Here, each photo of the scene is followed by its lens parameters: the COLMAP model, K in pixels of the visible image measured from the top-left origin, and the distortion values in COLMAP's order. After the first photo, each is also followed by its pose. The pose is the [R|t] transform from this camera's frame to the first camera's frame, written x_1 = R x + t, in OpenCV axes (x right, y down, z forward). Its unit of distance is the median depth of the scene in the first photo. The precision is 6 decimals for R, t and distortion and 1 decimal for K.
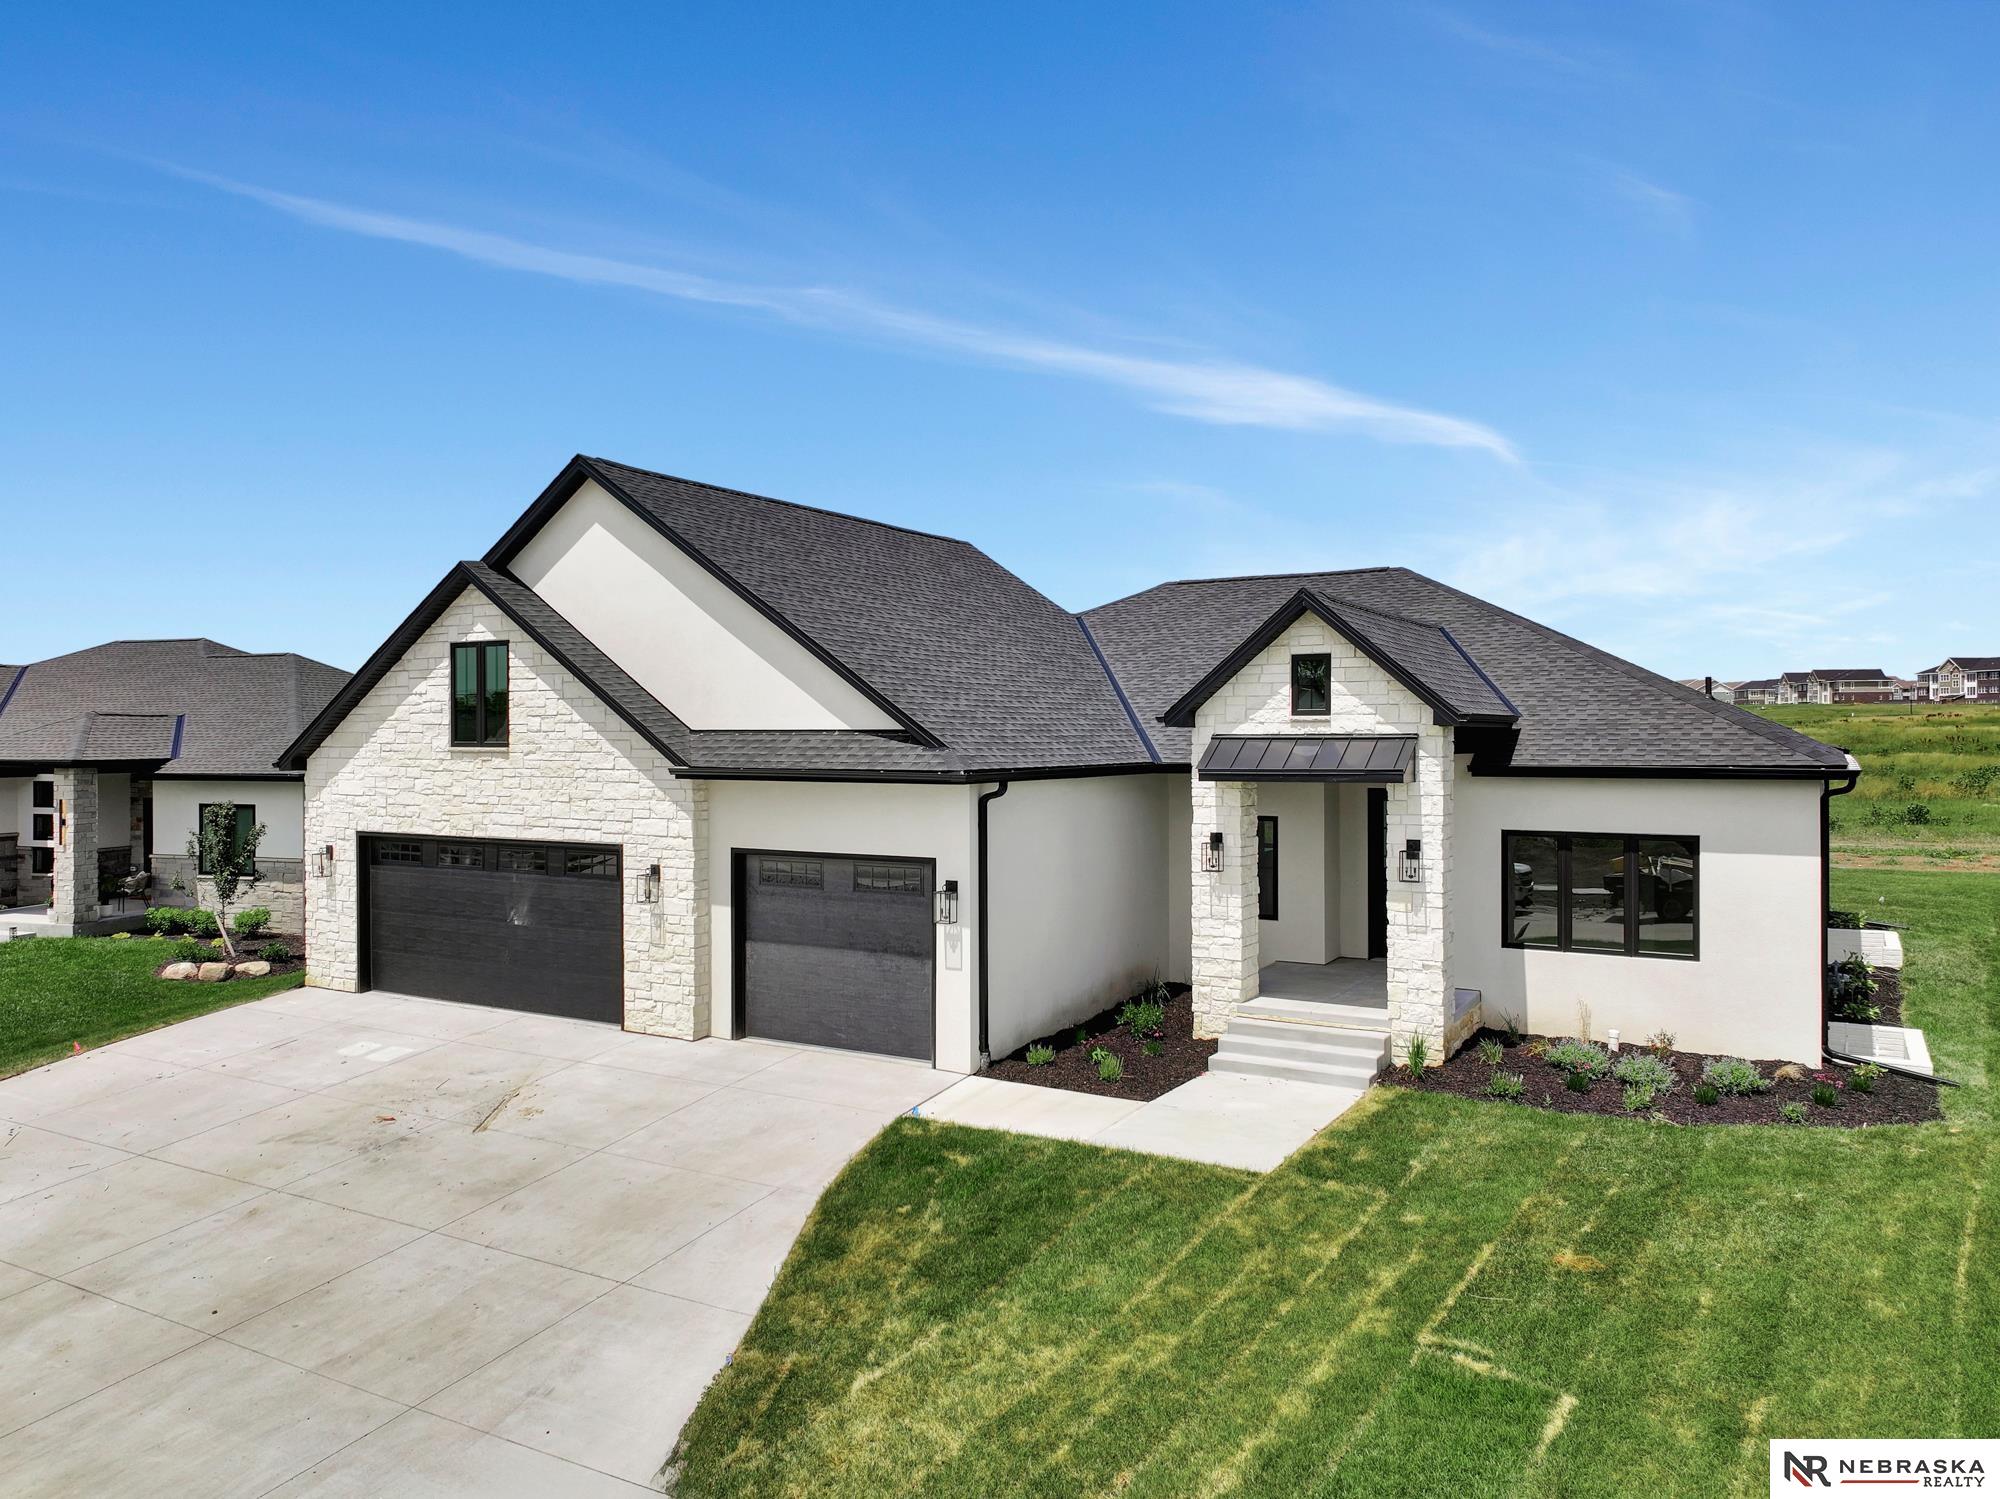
lens RADIAL K [[1402.9, 0, 1000.0], [0, 1402.9, 749.5], [0, 0, 1]] dist [0.006052, 0.008938]
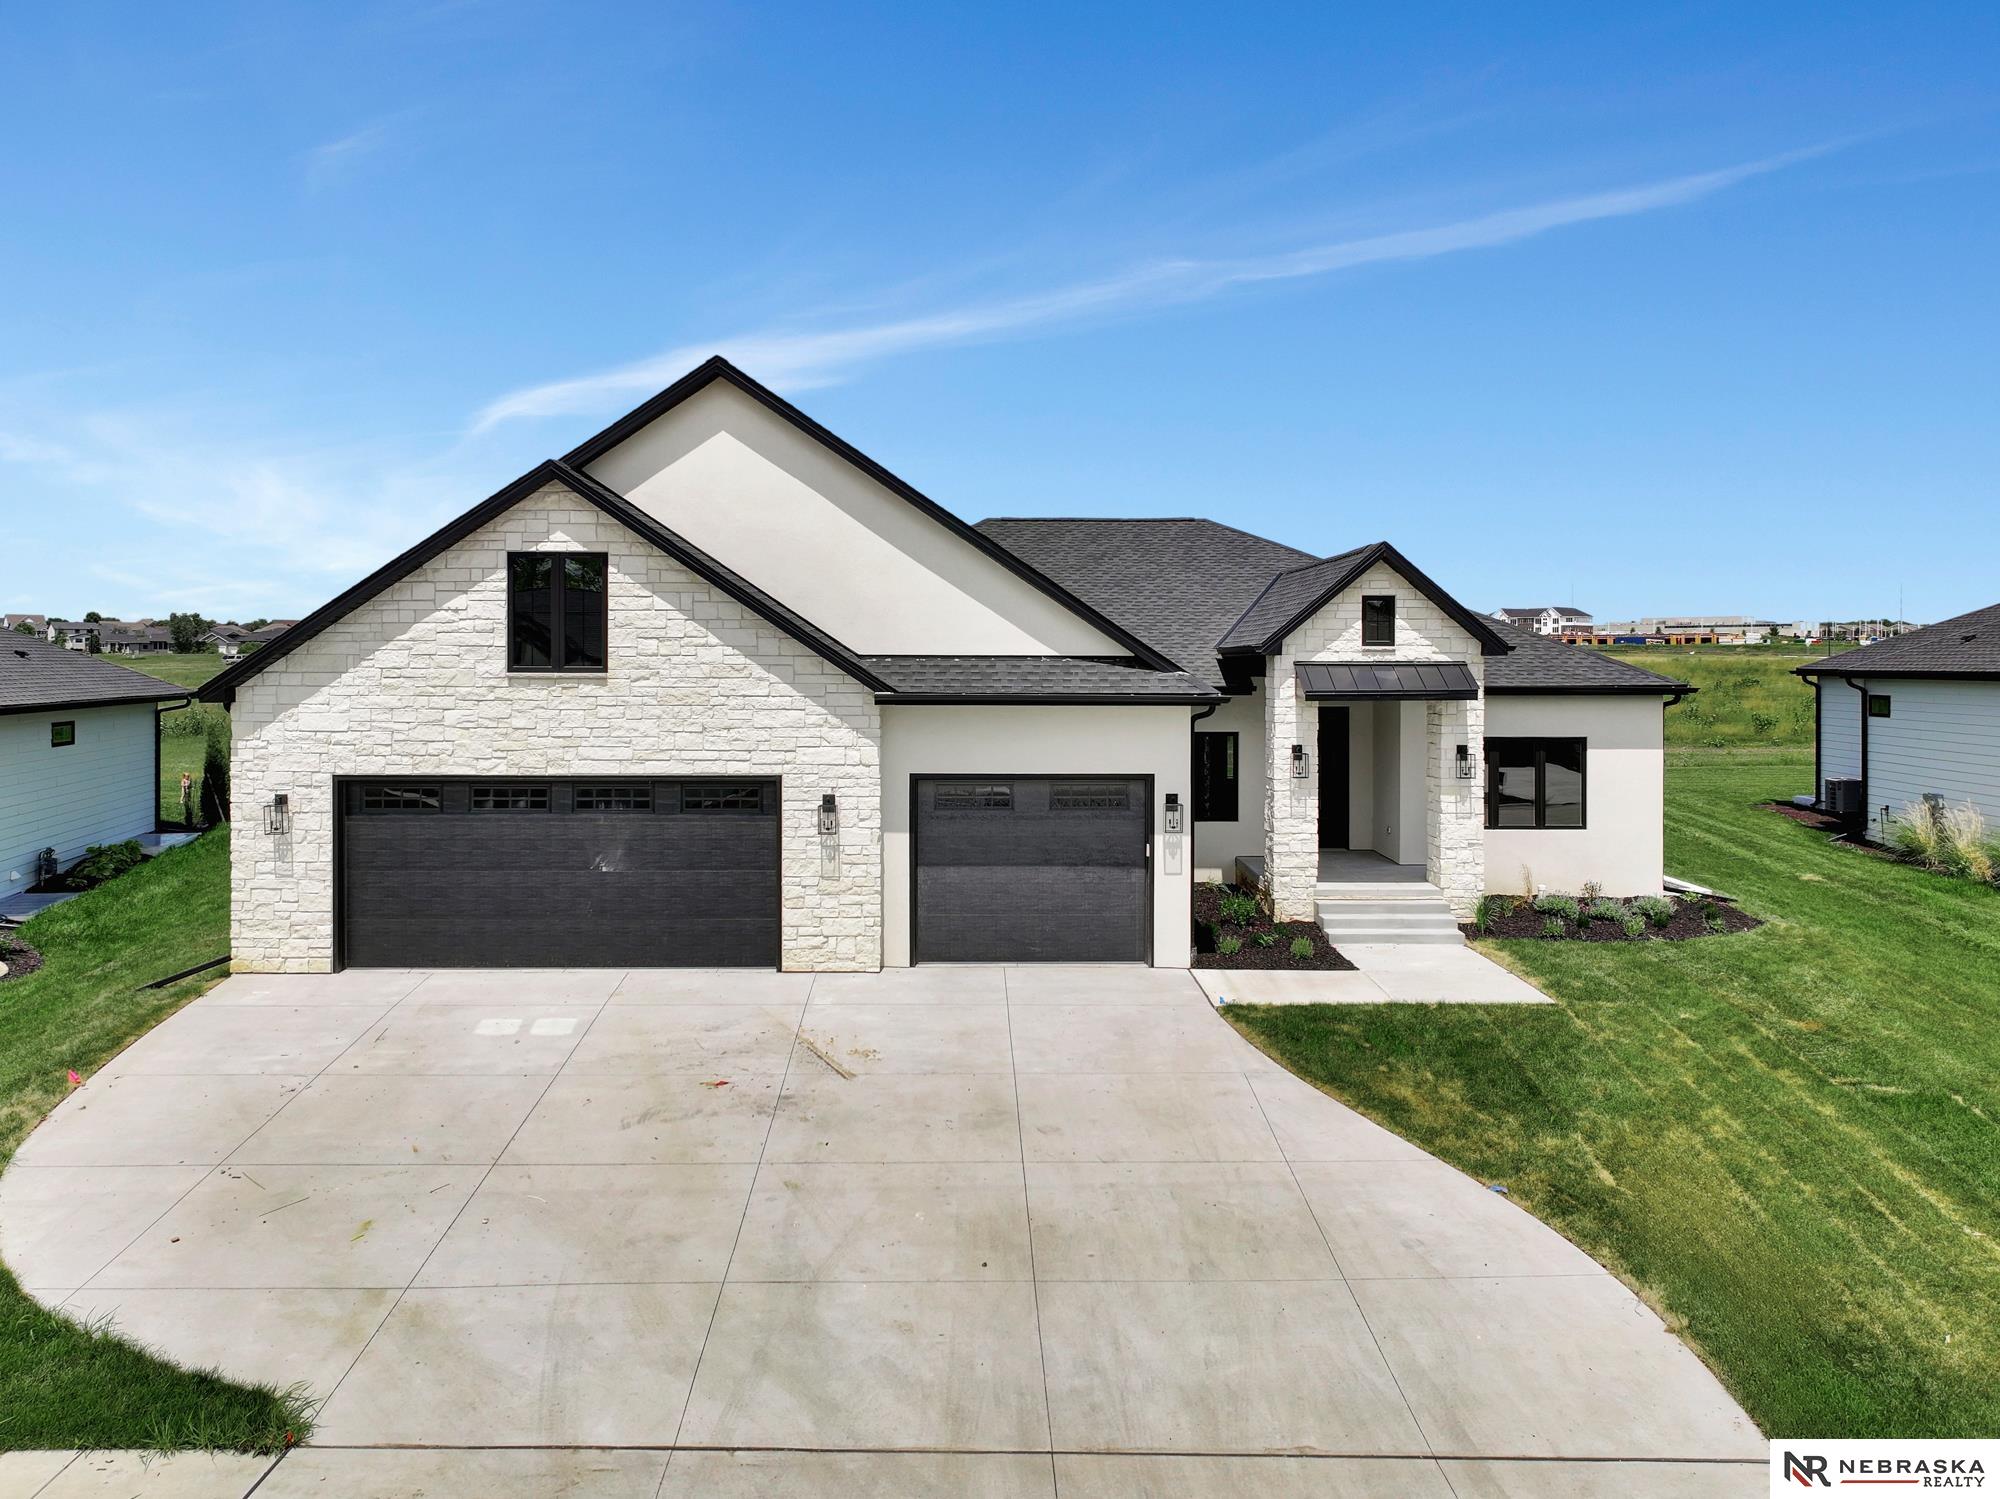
lens RADIAL K [[1427.4, 0, 986.0], [0, 1427.4, 673.2], [0, 0, 1]] dist [0.005232, 0.002433]
pose [[0.854556, -0.000703, 0.519359, -0.668376], [0.001372, 0.999999, -0.000903, -0.000038], [-0.519358, 0.001484, 0.854556, 0.109239]]
